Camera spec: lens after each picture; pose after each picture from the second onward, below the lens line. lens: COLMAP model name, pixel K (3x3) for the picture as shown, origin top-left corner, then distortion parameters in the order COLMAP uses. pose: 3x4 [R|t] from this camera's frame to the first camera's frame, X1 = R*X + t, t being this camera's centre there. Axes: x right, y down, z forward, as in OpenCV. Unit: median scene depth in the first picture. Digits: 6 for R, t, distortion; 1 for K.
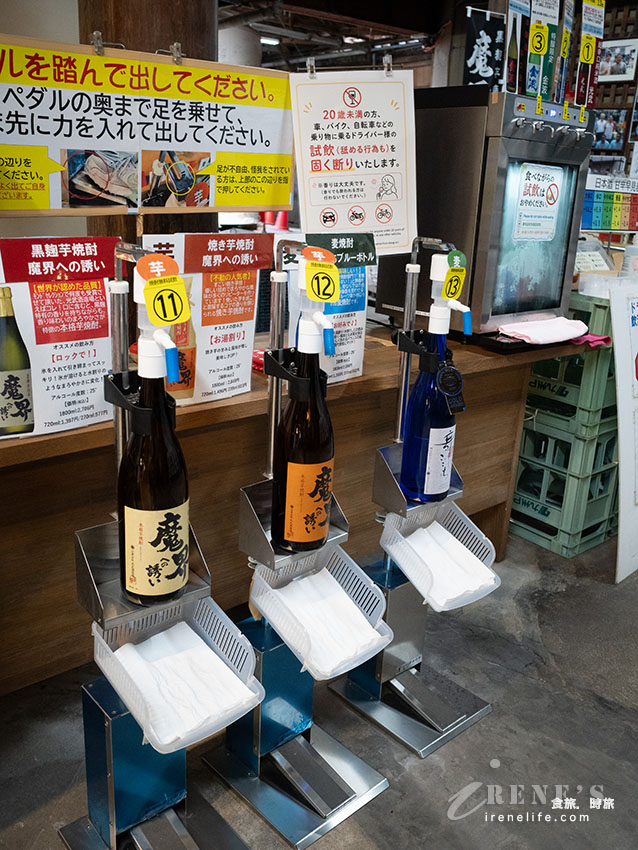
lens RADIAL K [[774.8, 0, 317.1], [0, 774.8, 425.9], [0, 0, 1]] dist [-0.029866, 0.000000]
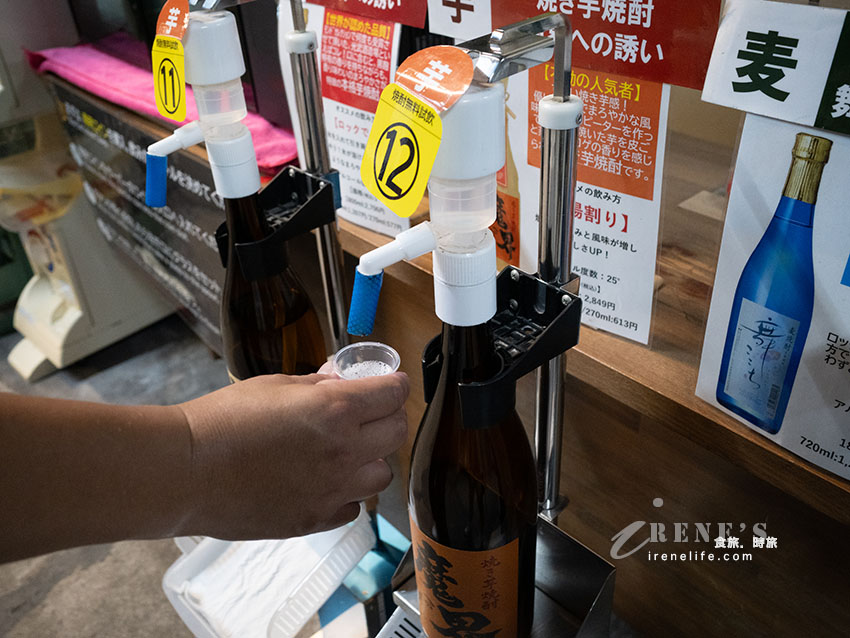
lens RADIAL K [[774.8, 0, 426.4], [0, 774.8, 320.2], [0, 0, 1]] dist [-0.029866, 0.000000]
pose [[0.005776, 0.518993, -0.854759, 0.256677], [-0.255749, 0.827112, 0.500478, -0.219824], [0.966726, 0.215713, 0.137510, 0.709117]]
